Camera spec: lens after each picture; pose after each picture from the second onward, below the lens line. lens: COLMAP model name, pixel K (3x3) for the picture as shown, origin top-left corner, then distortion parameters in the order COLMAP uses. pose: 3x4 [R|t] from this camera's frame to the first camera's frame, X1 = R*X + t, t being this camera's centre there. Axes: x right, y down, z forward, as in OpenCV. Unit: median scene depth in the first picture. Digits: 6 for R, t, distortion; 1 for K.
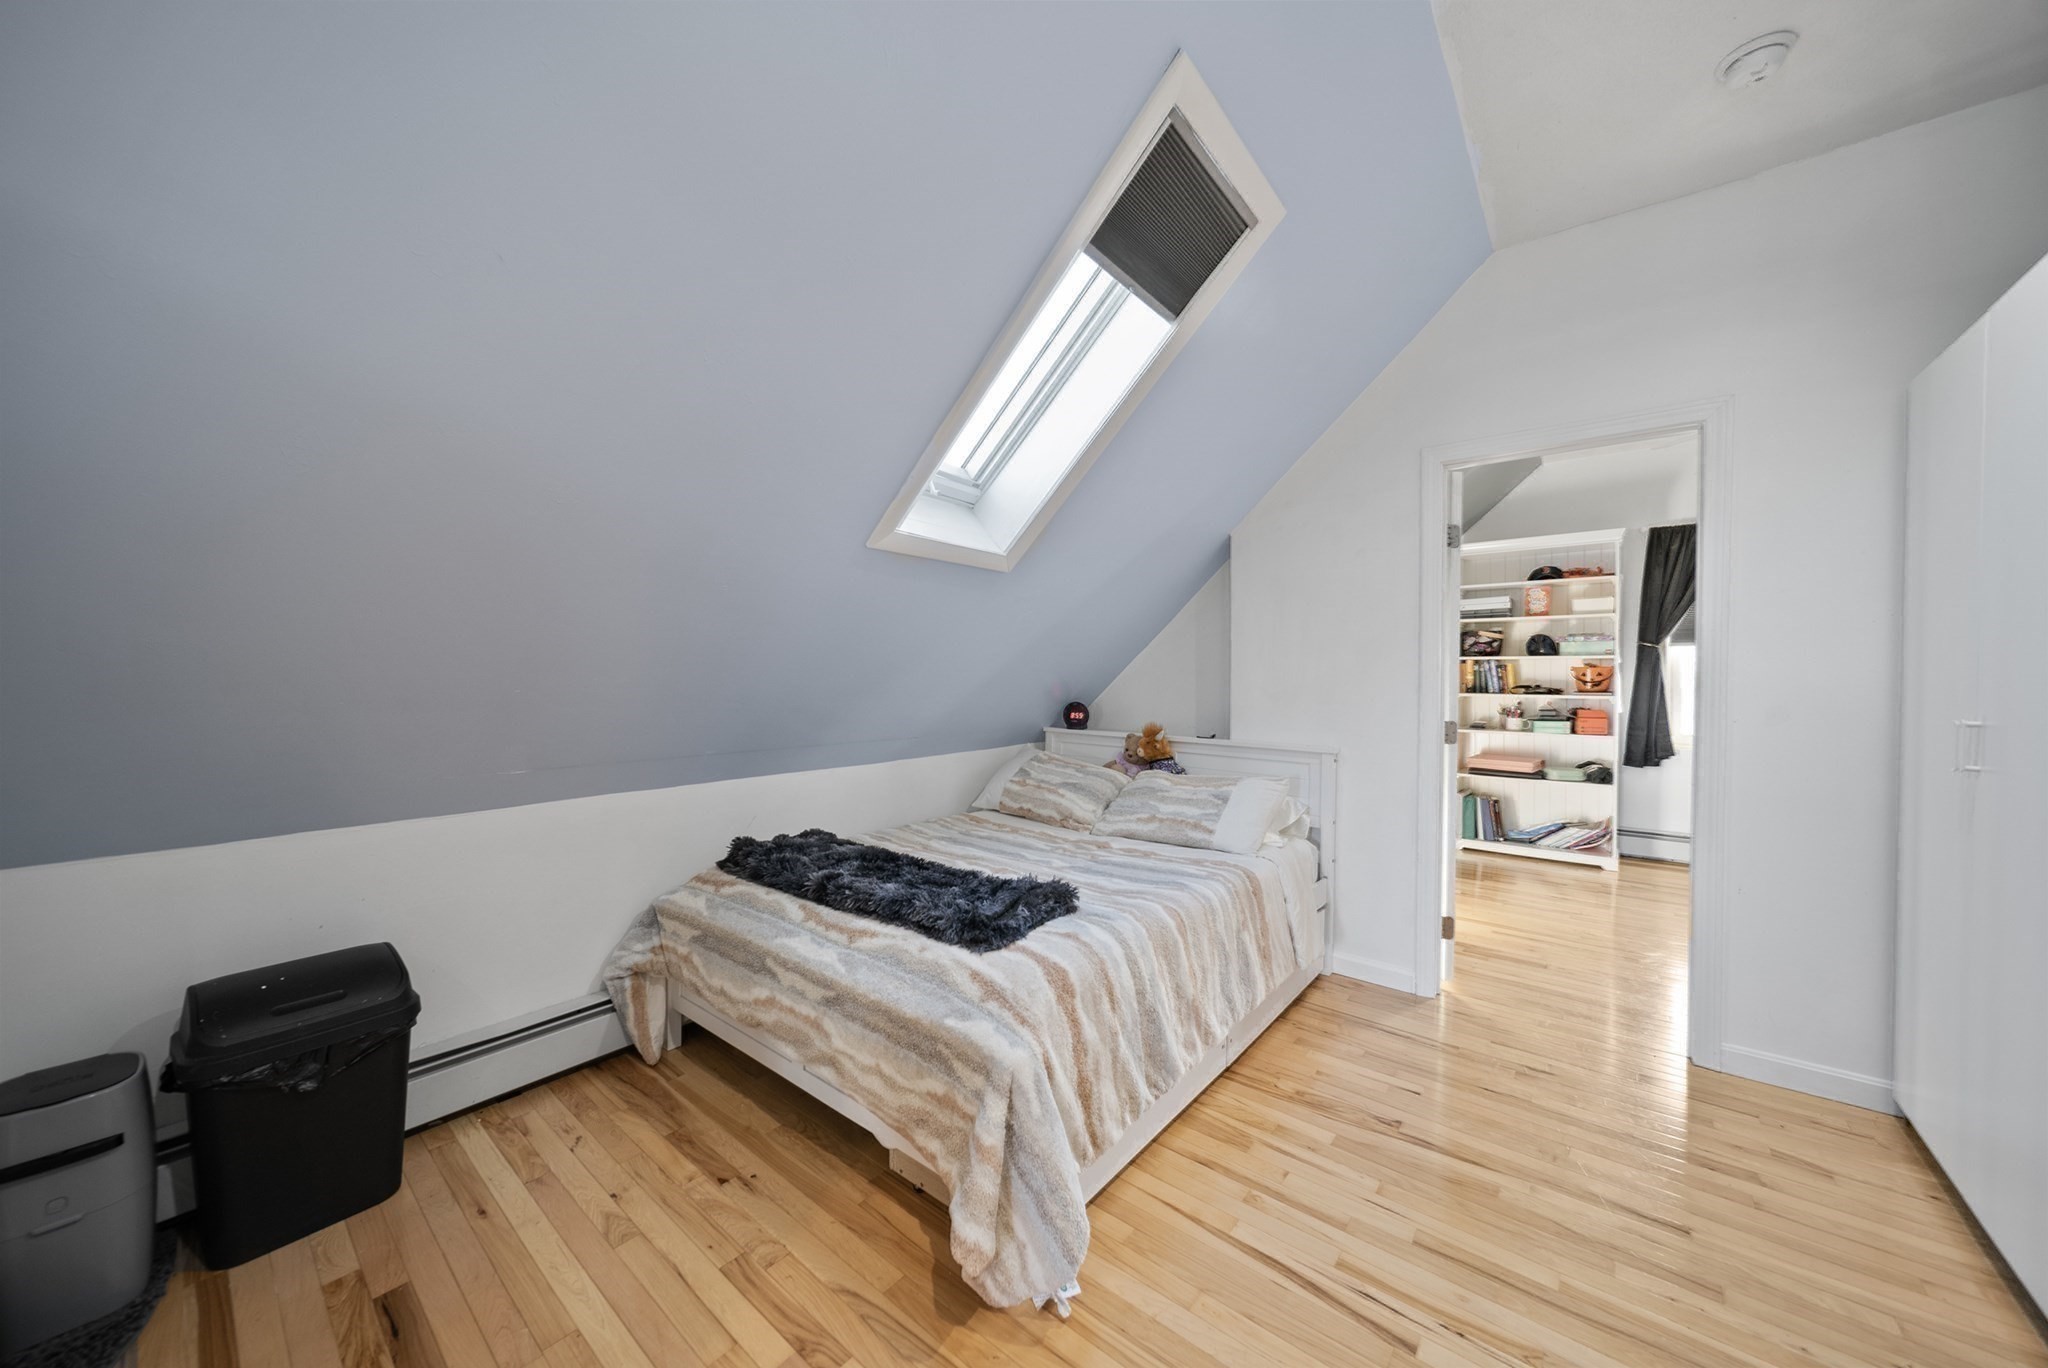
lens RADIAL K [[718.9, 0, 1025.3], [0, 718.9, 684.7], [0, 0, 1]] dist [-0.000988, -0.001257]
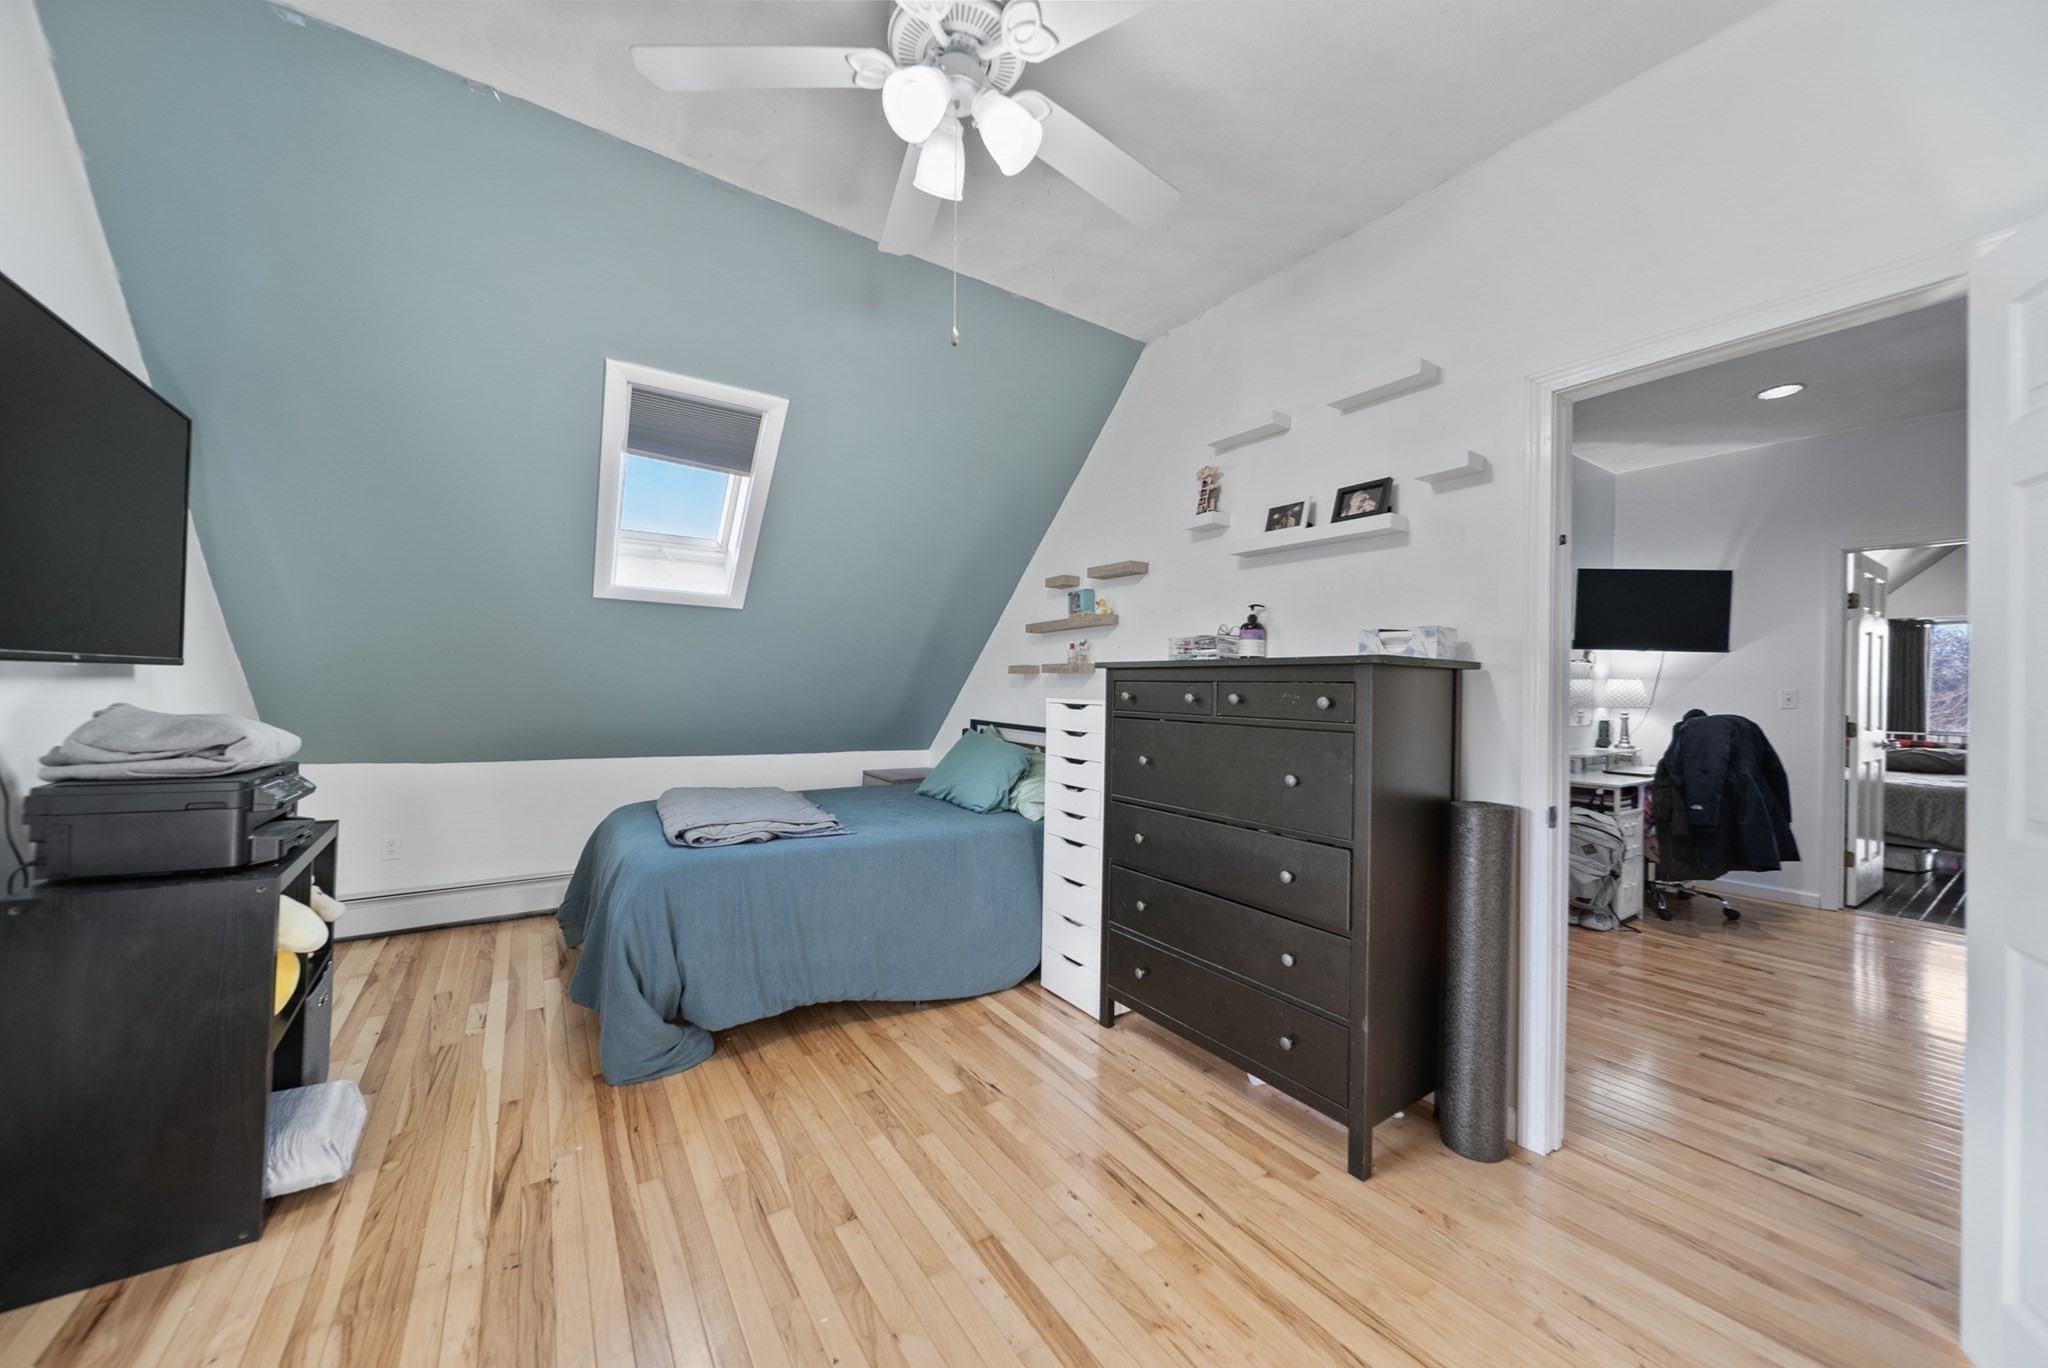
lens RADIAL K [[718.9, 0, 1022.6], [0, 718.9, 684.8], [0, 0, 1]] dist [-0.000988, -0.001257]
pose [[-0.958292, -0.022442, 0.284908, 0.621387], [-0.021755, 0.999748, 0.005577, -0.004802], [-0.284961, -0.000853, -0.958539, 0.948398]]
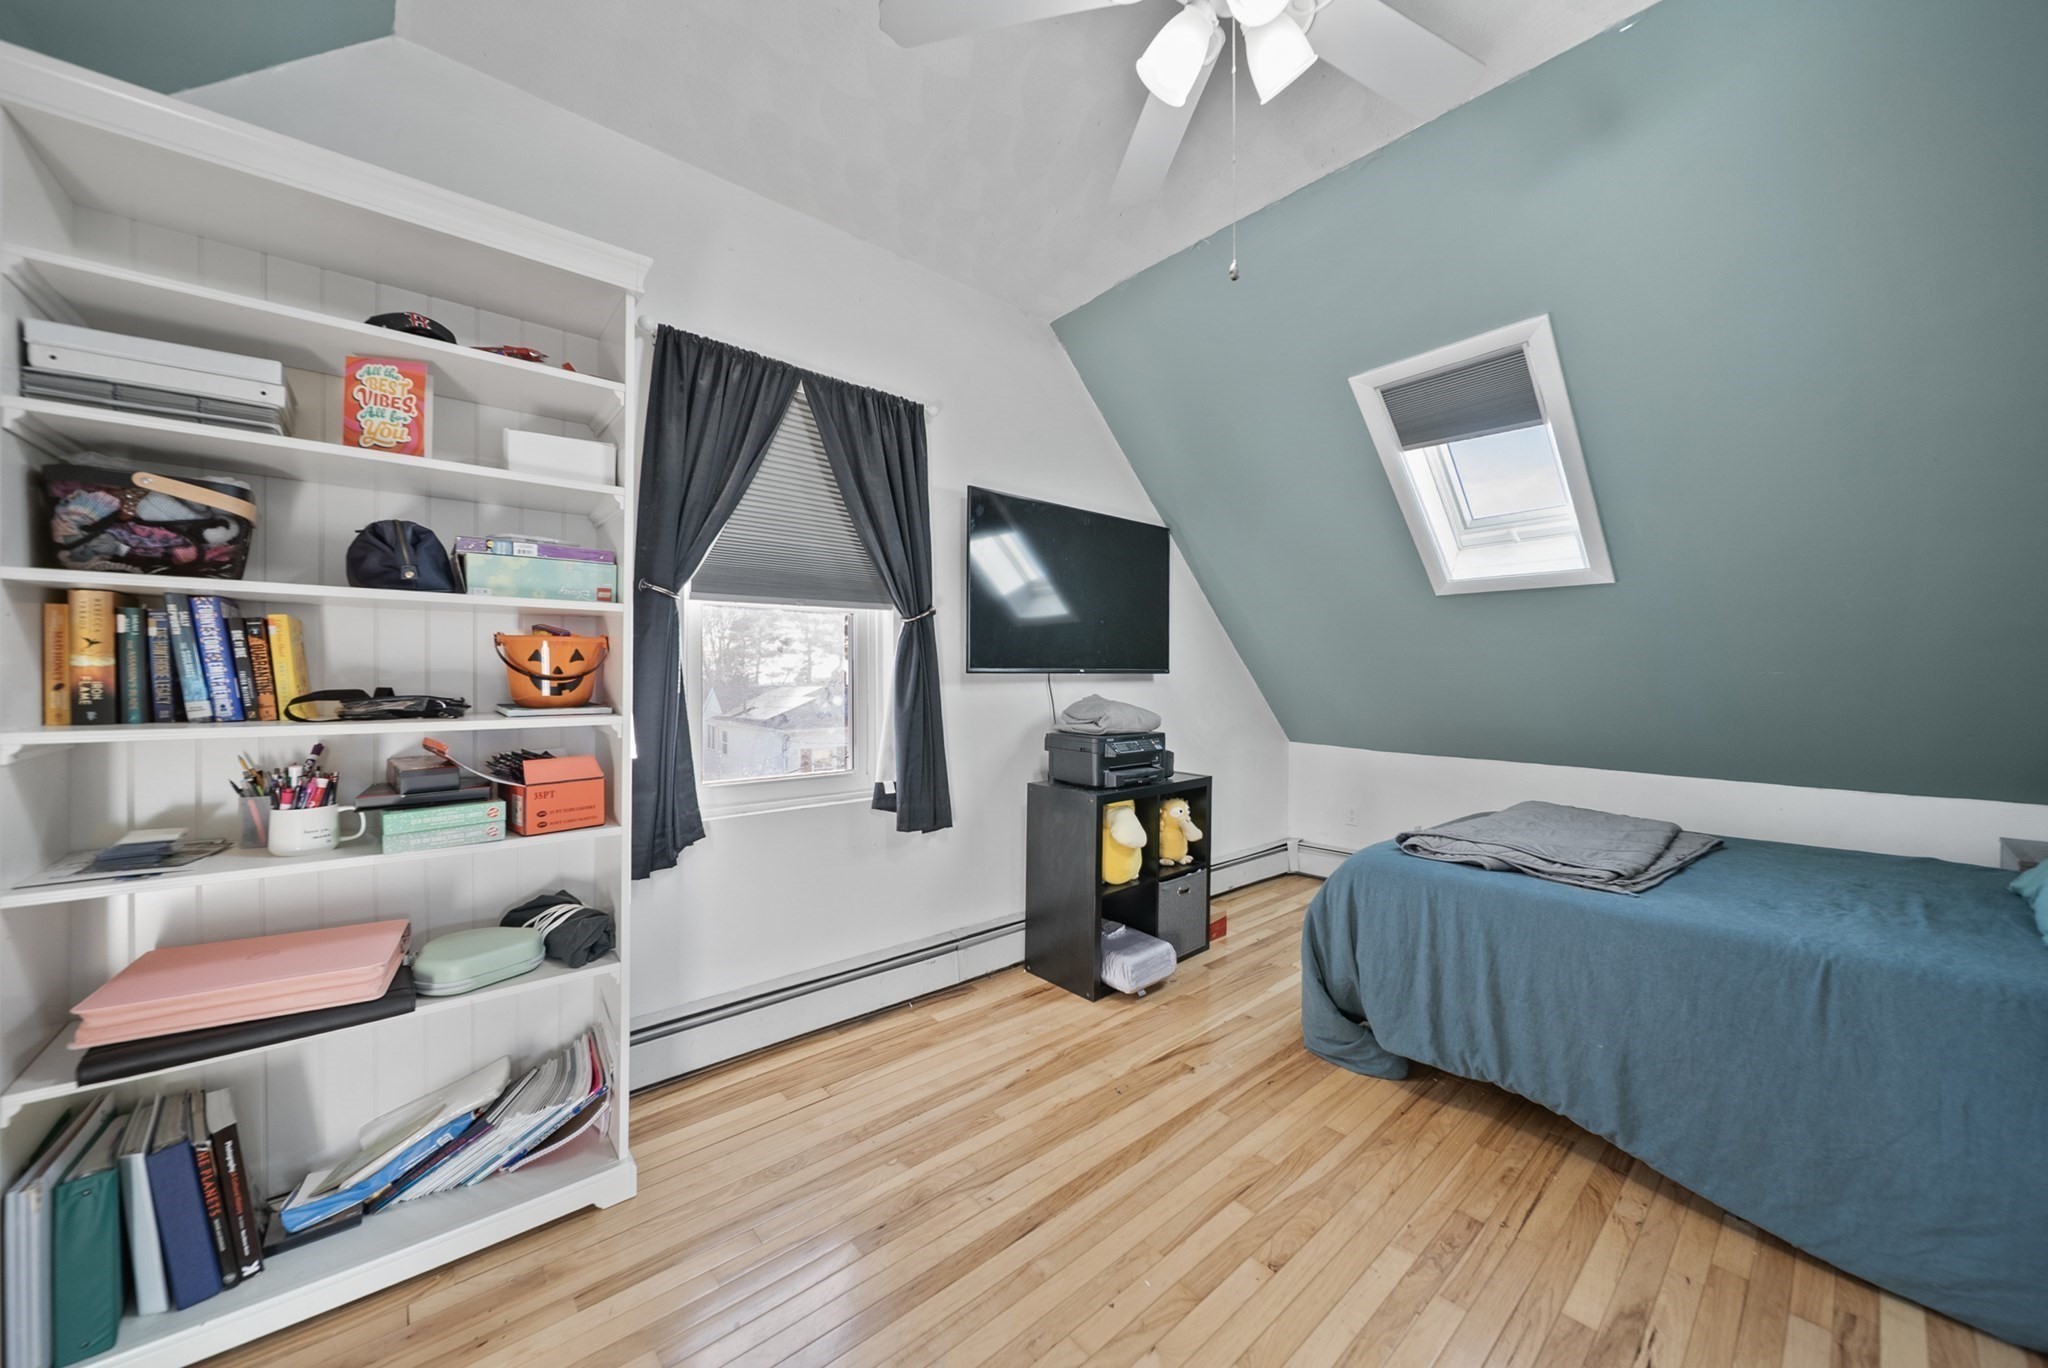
lens RADIAL K [[718.9, 0, 1007.8], [0, 718.9, 672.8], [0, 0, 1]] dist [-0.000988, -0.001257]
pose [[0.174322, 0.001528, 0.984687, 0.476331], [0.008333, 0.999961, -0.003026, -0.003022], [-0.984653, 0.008733, 0.174303, 0.714606]]
